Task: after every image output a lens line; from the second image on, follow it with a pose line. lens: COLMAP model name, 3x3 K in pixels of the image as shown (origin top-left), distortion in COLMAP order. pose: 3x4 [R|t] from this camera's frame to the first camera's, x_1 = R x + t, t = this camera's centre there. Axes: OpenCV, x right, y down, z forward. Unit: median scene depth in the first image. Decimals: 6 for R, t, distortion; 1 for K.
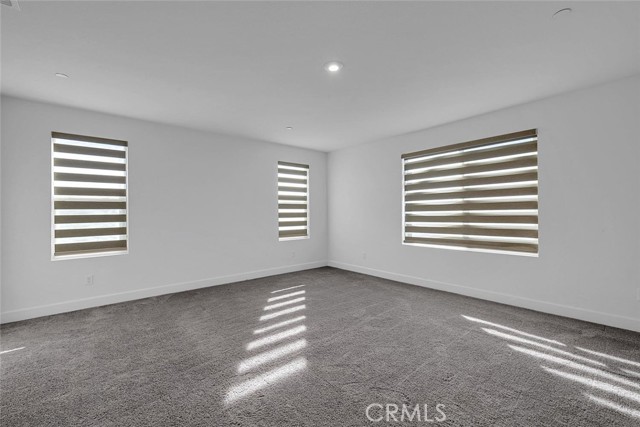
lens RADIAL K [[278.3, 0, 318.1], [0, 278.3, 214.4], [0, 0, 1]] dist [0.002035, 0.000566]
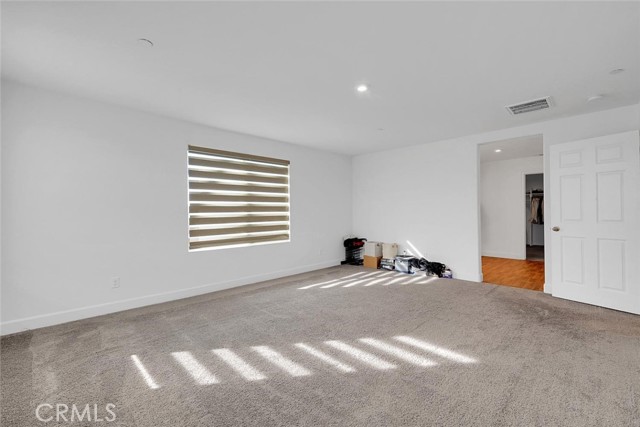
lens RADIAL K [[278.3, 0, 322.8], [0, 278.3, 215.0], [0, 0, 1]] dist [0.002035, 0.000566]
pose [[-0.089520, 0.000144, 0.995985, -0.656745], [0.014135, 0.999899, 0.001126, 0.001224], [-0.995885, 0.014179, -0.089513, 0.772214]]
